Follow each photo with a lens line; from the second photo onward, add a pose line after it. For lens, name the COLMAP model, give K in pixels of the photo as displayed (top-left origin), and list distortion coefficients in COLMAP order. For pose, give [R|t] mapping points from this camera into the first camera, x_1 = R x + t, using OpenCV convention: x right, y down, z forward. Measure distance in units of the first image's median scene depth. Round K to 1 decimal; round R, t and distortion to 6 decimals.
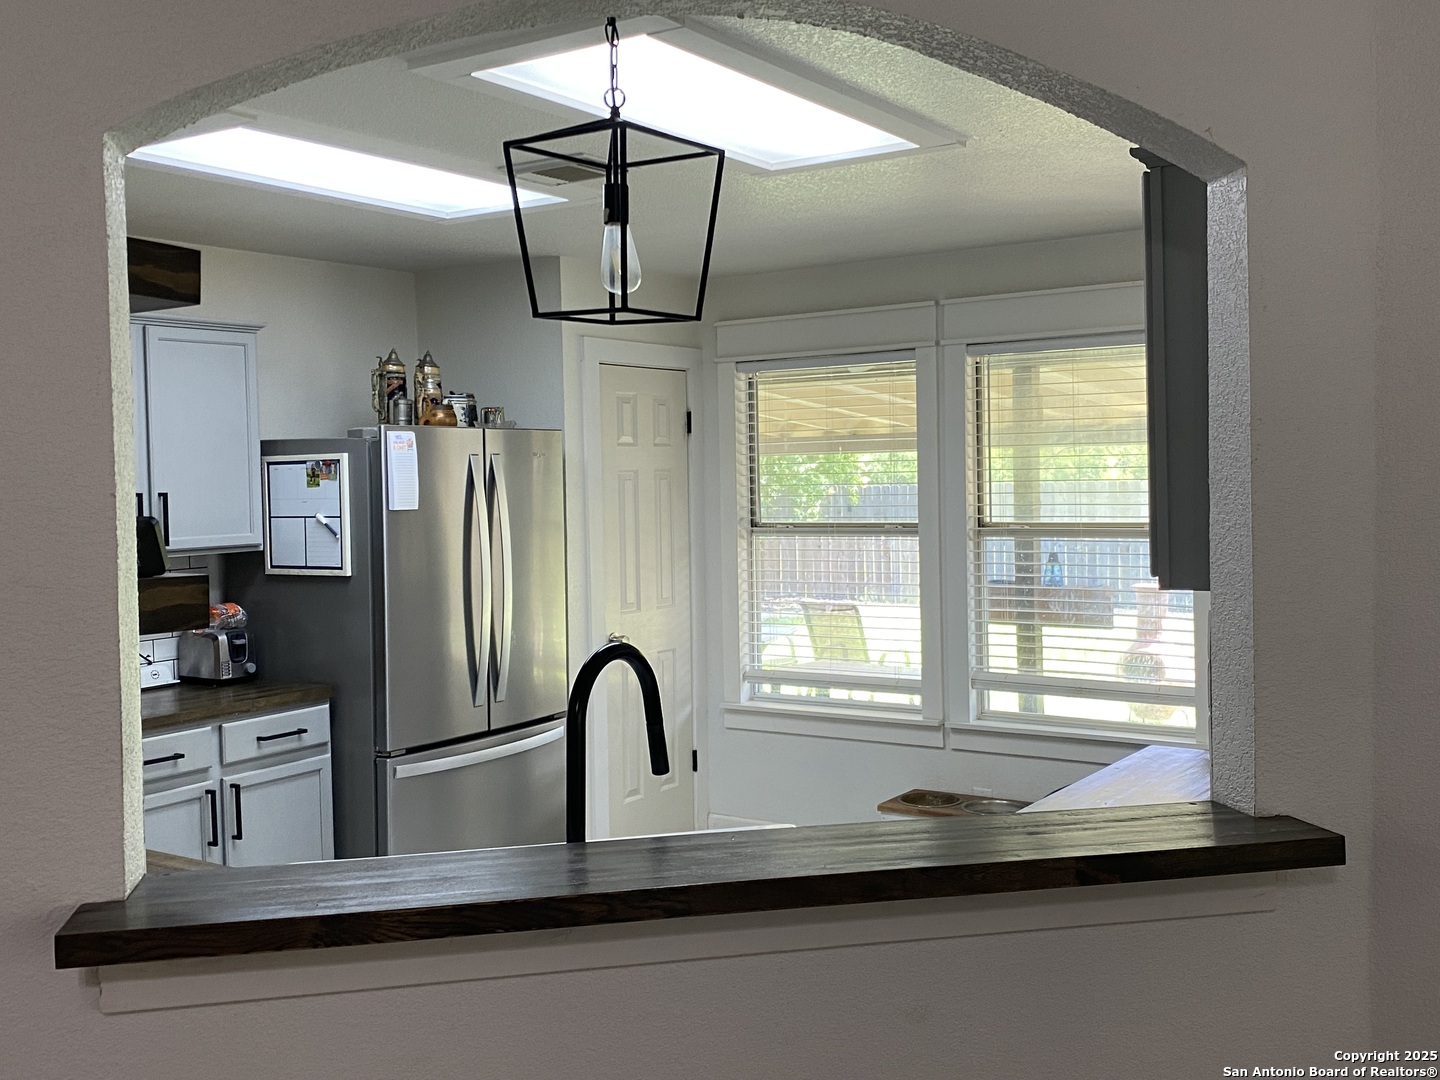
lens RADIAL K [[1482.0, 0, 719.4], [0, 1482.0, 537.6], [0, 0, 1]] dist [0.001971, 0.000000]
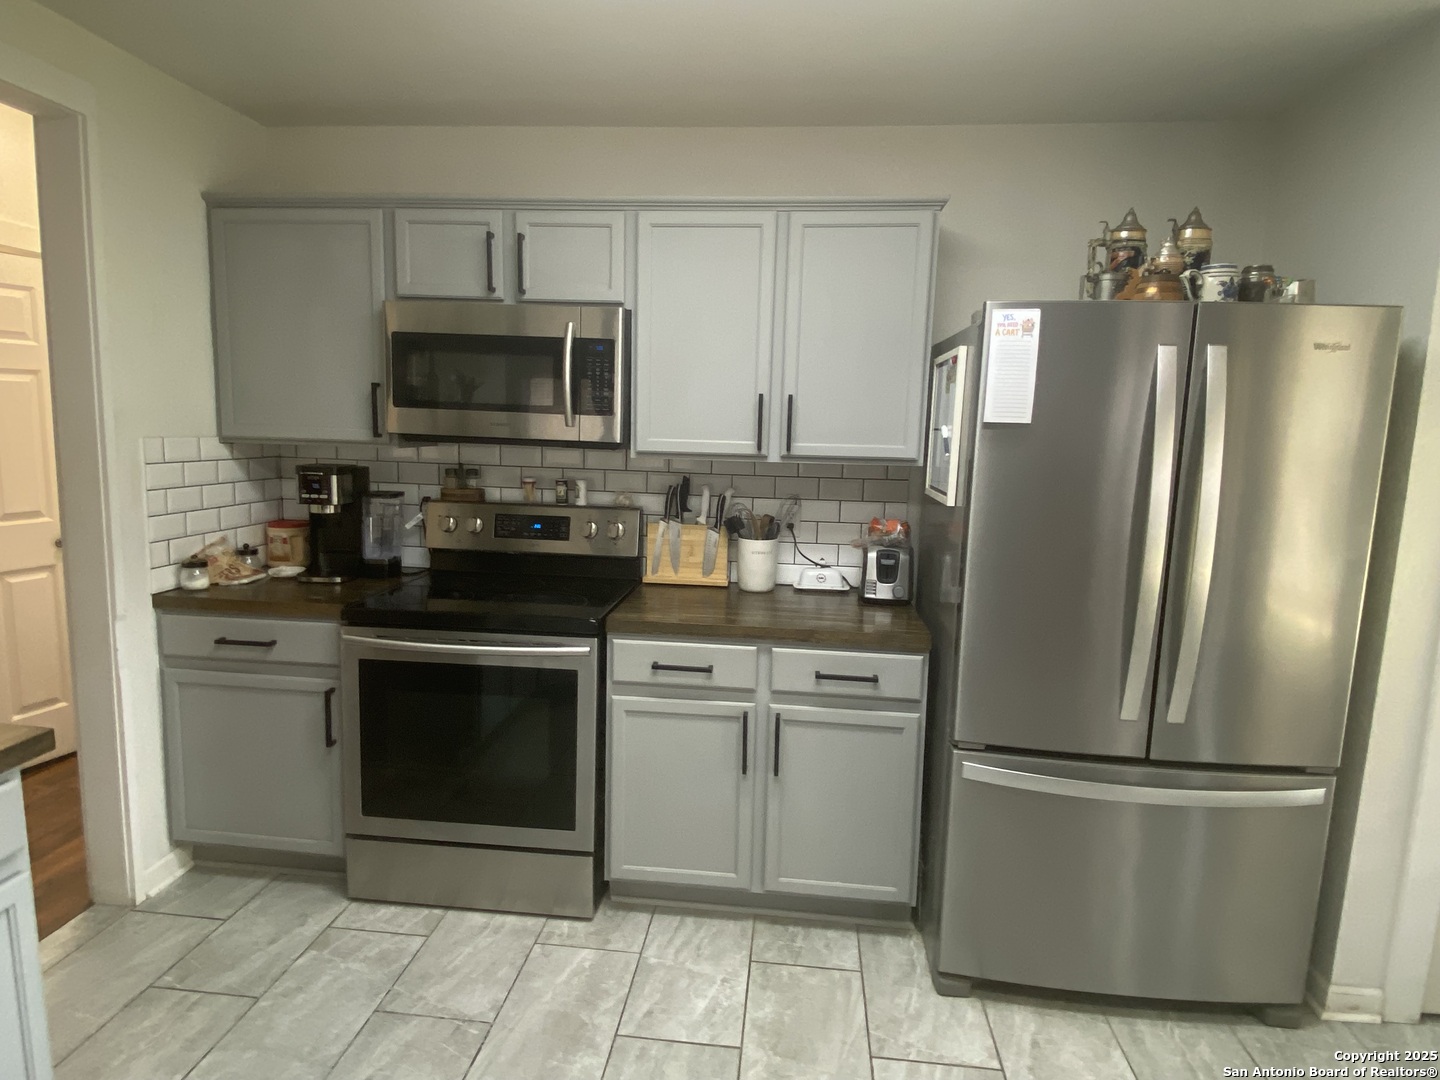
lens RADIAL K [[815.6, 0, 720.0], [0, 815.6, 541.2], [0, 0, 1]] dist [0.001354, -0.000306]
pose [[0.458286, 0.167891, -0.872804, 0.072080], [-0.079249, 0.985805, 0.148016, -0.009851], [0.885265, 0.001335, 0.465086, 0.697519]]
